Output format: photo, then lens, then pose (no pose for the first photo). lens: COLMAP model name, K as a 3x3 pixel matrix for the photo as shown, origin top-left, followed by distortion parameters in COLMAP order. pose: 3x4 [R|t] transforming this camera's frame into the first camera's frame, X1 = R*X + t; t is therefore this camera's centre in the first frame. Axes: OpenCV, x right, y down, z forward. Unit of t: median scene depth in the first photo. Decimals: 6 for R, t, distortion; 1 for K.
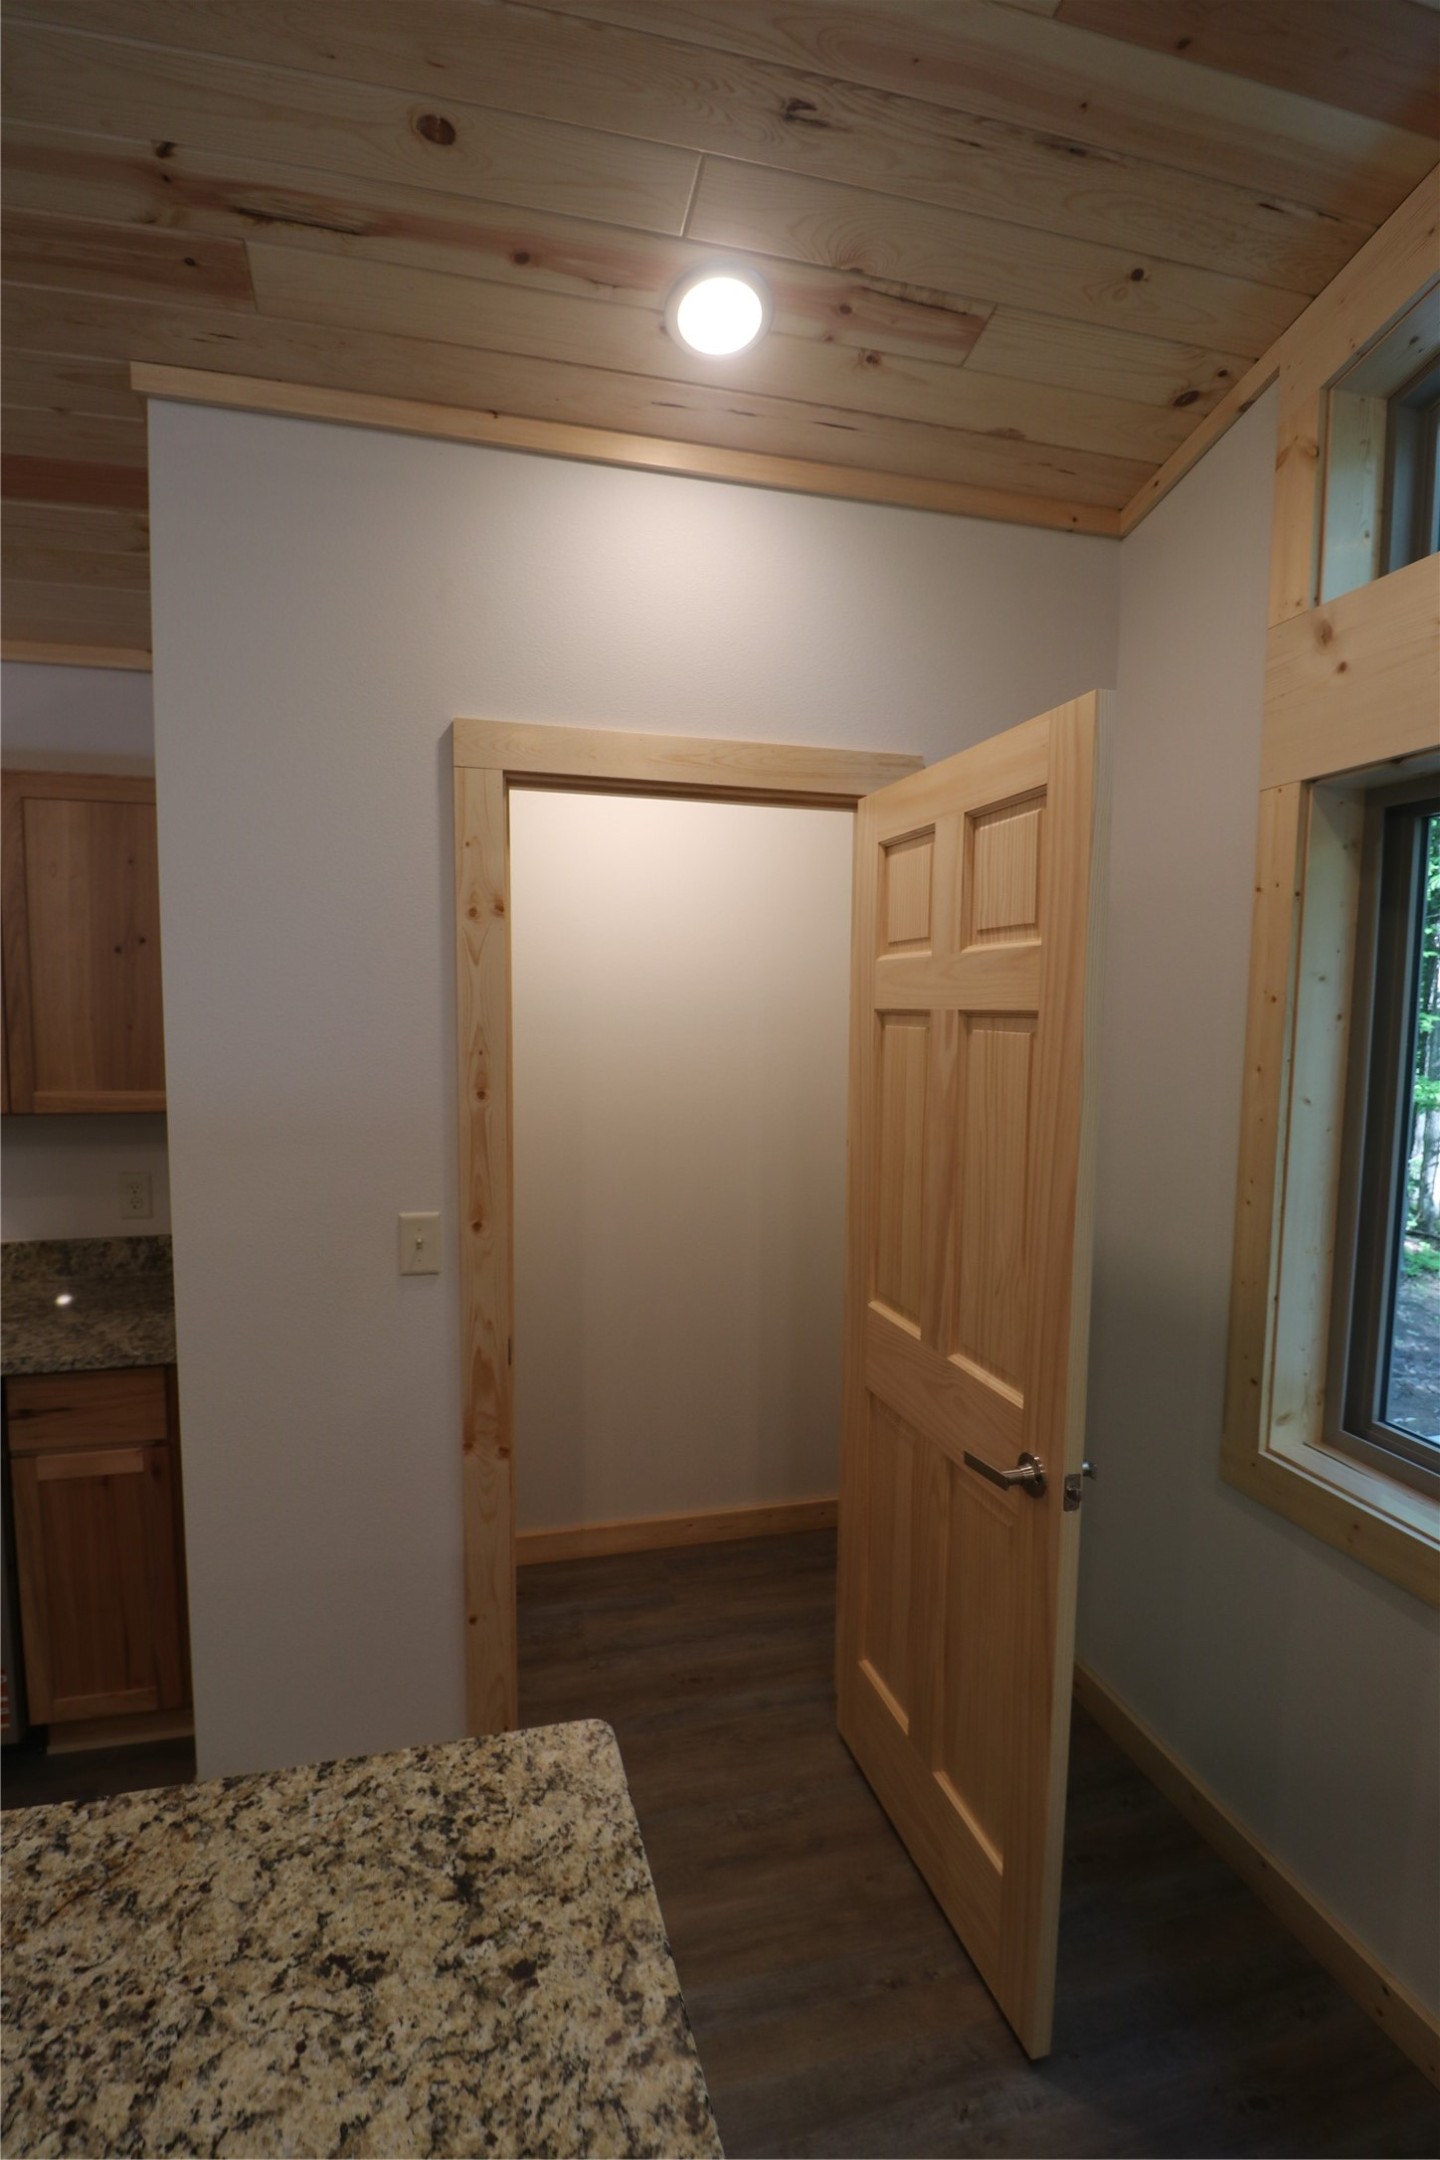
lens RADIAL K [[999.5, 0, 696.2], [0, 999.5, 1093.6], [0, 0, 1]] dist [-0.000821, -0.012976]
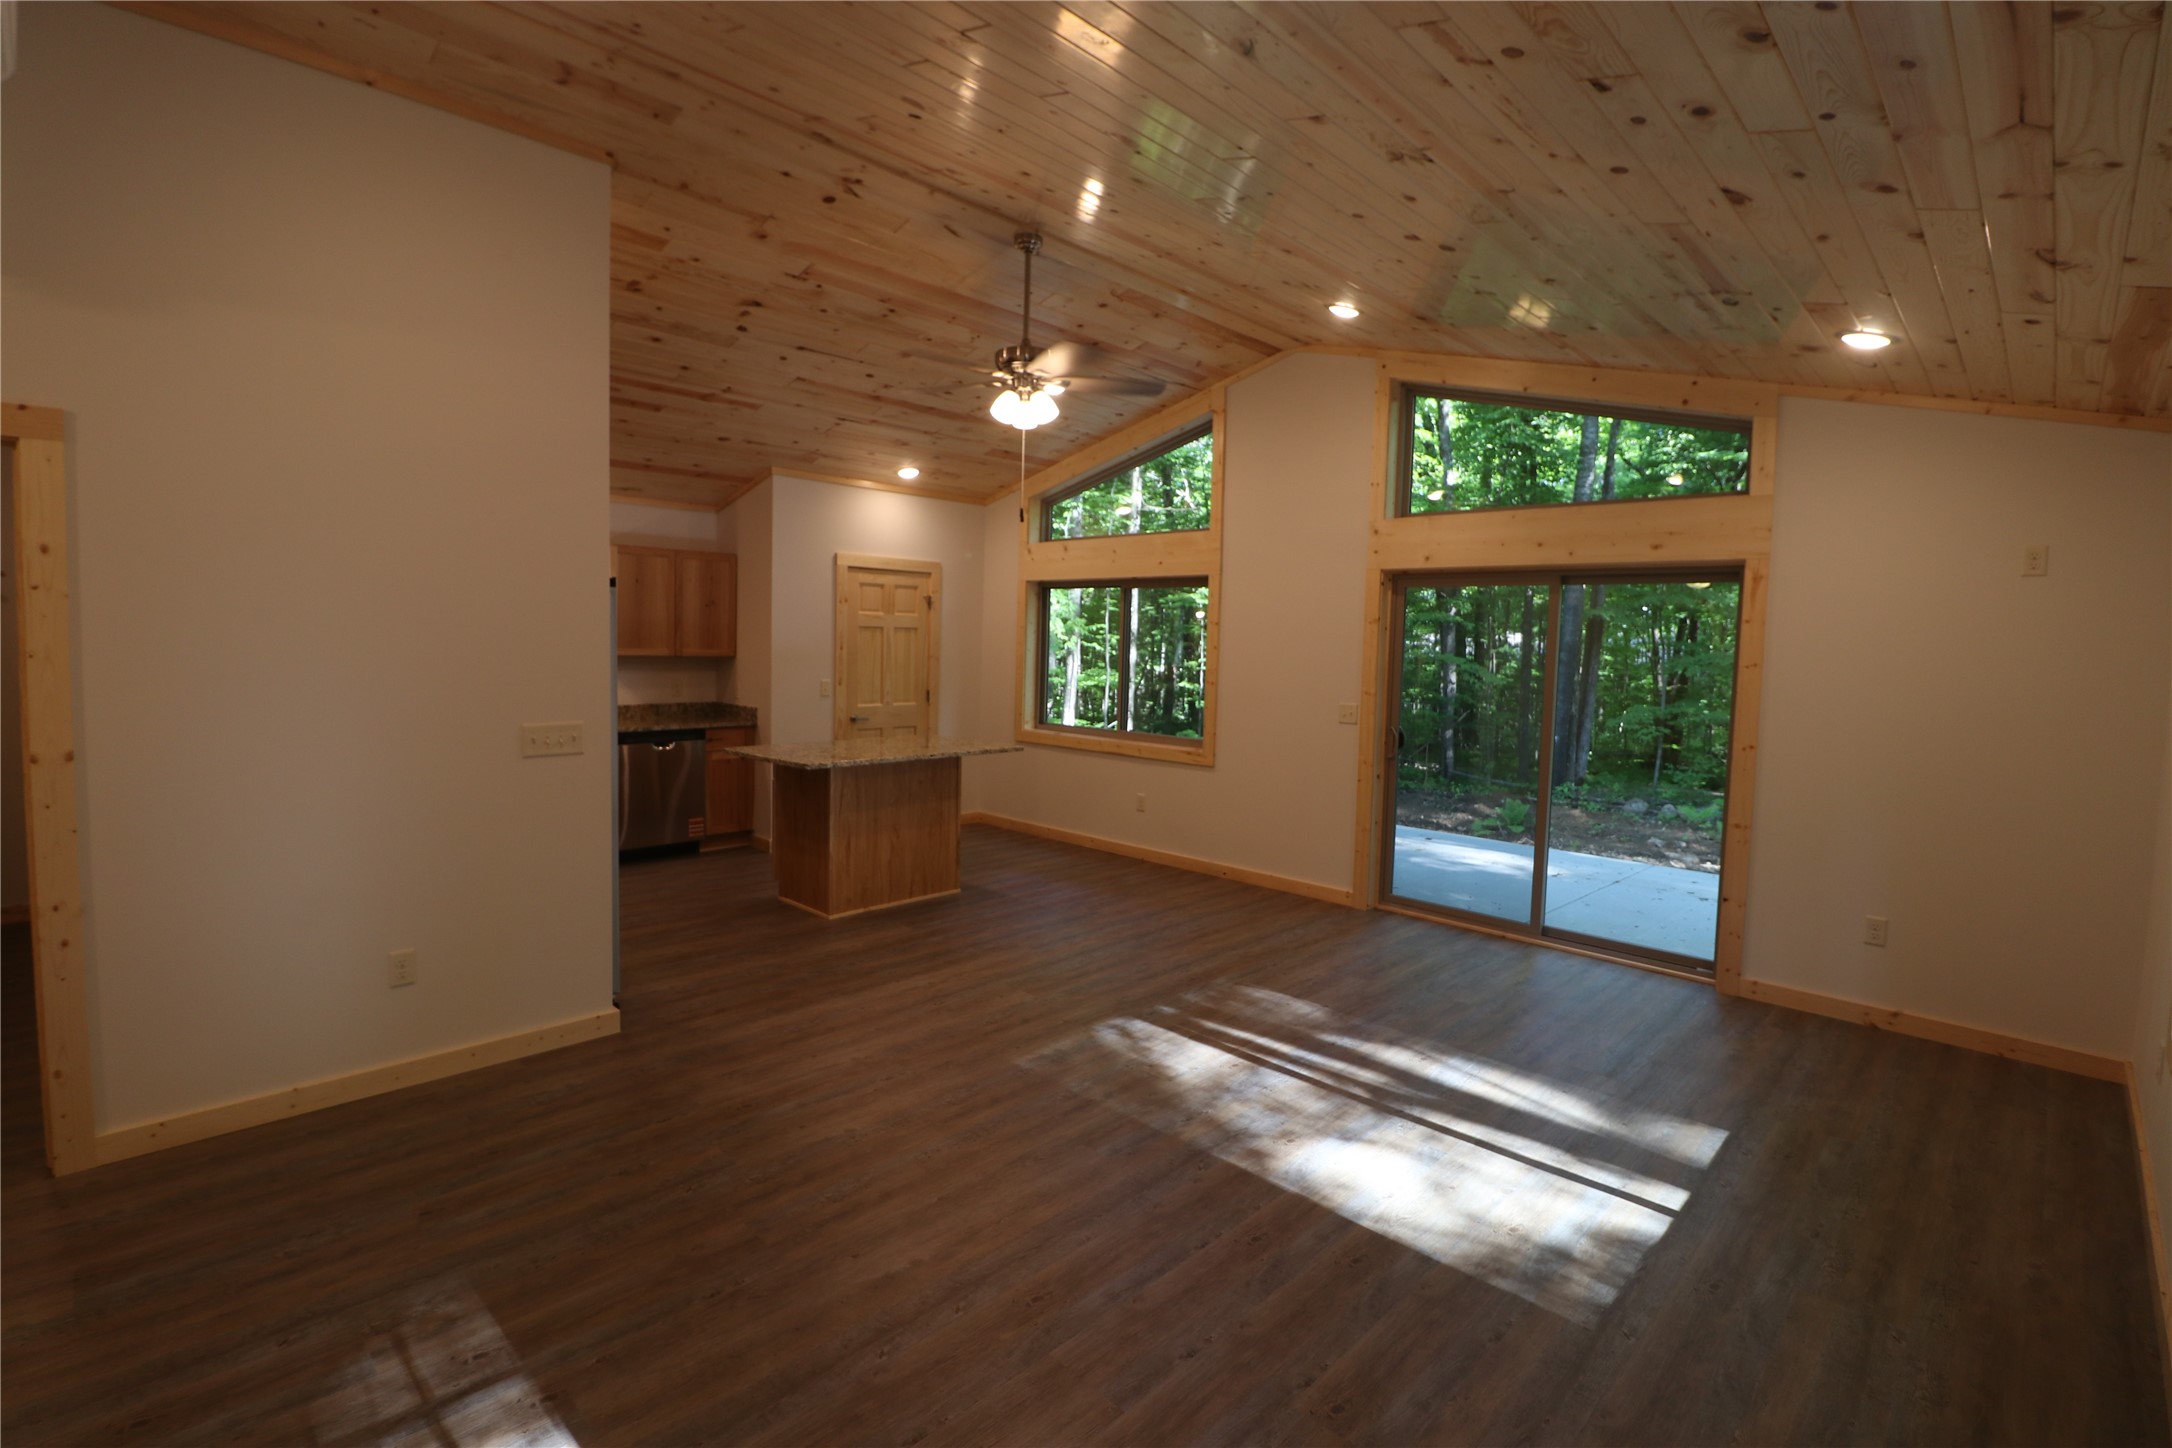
lens RADIAL K [[1001.9, 0, 1071.9], [0, 1001.9, 693.9], [0, 0, 1]] dist [-0.001452, -0.012514]
pose [[0.855403, -0.017358, 0.517673, -1.487070], [0.026725, 0.999586, -0.010643, 0.244384], [-0.517274, 0.022938, 0.855512, -2.812462]]
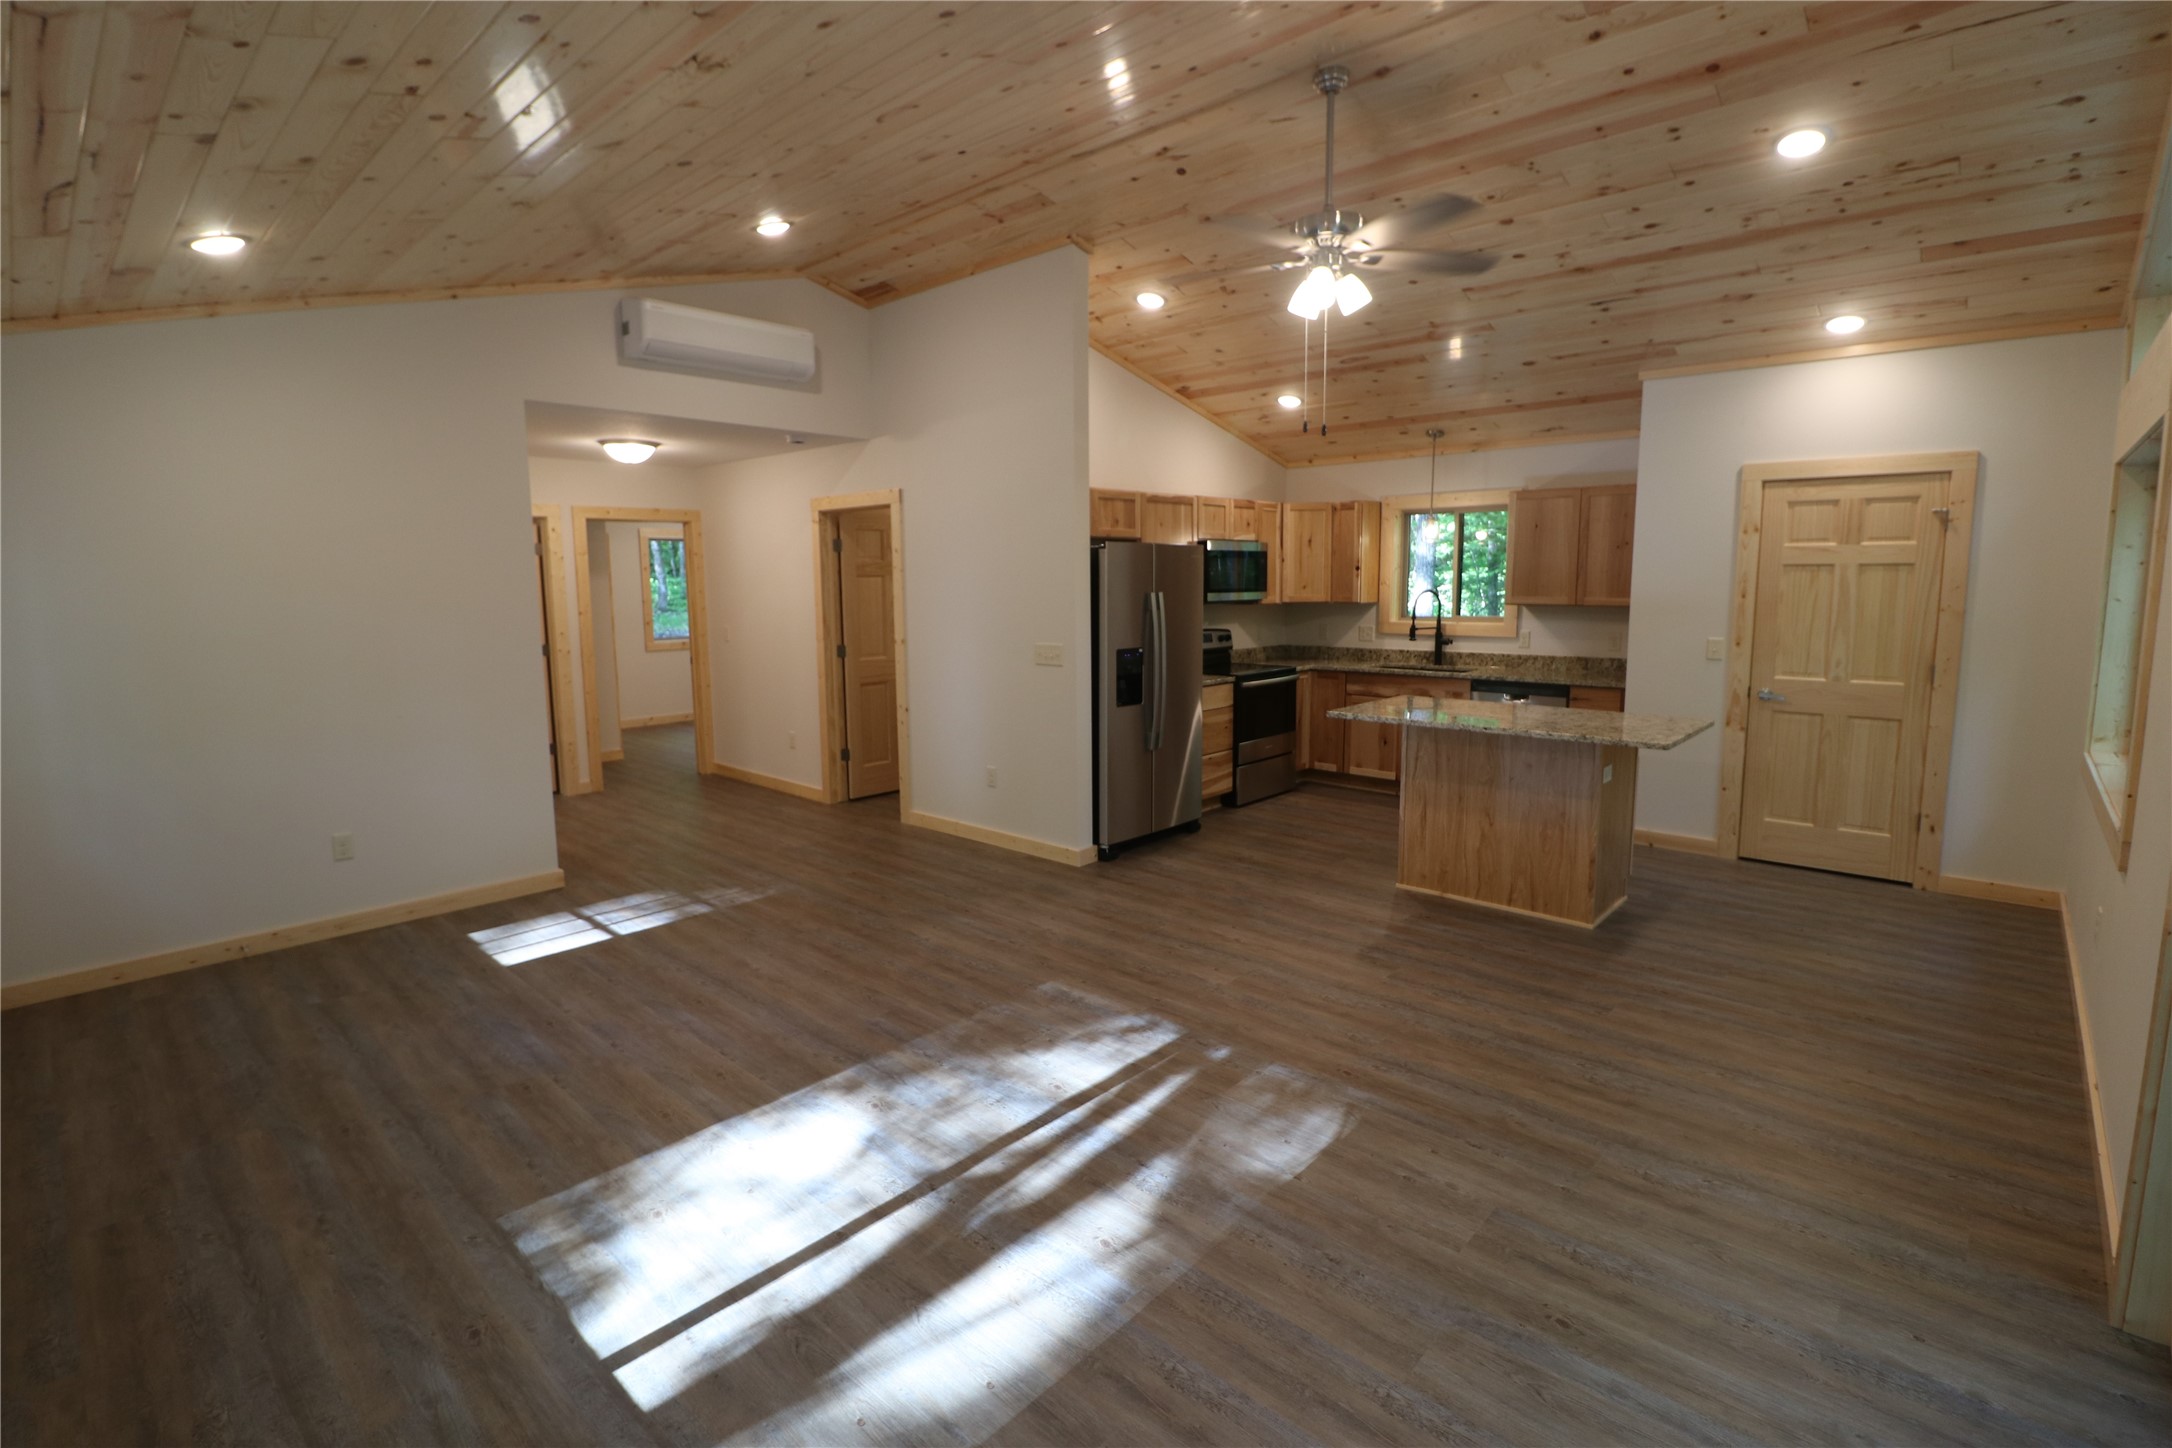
lens RADIAL K [[1005.1, 0, 1065.3], [0, 1005.1, 696.3], [0, 0, 1]] dist [-0.000821, -0.012976]
pose [[0.538425, 0.088229, -0.838042, 1.164608], [-0.059519, 0.996002, 0.066619, 0.209737], [0.840569, 0.014010, 0.541524, -2.162457]]
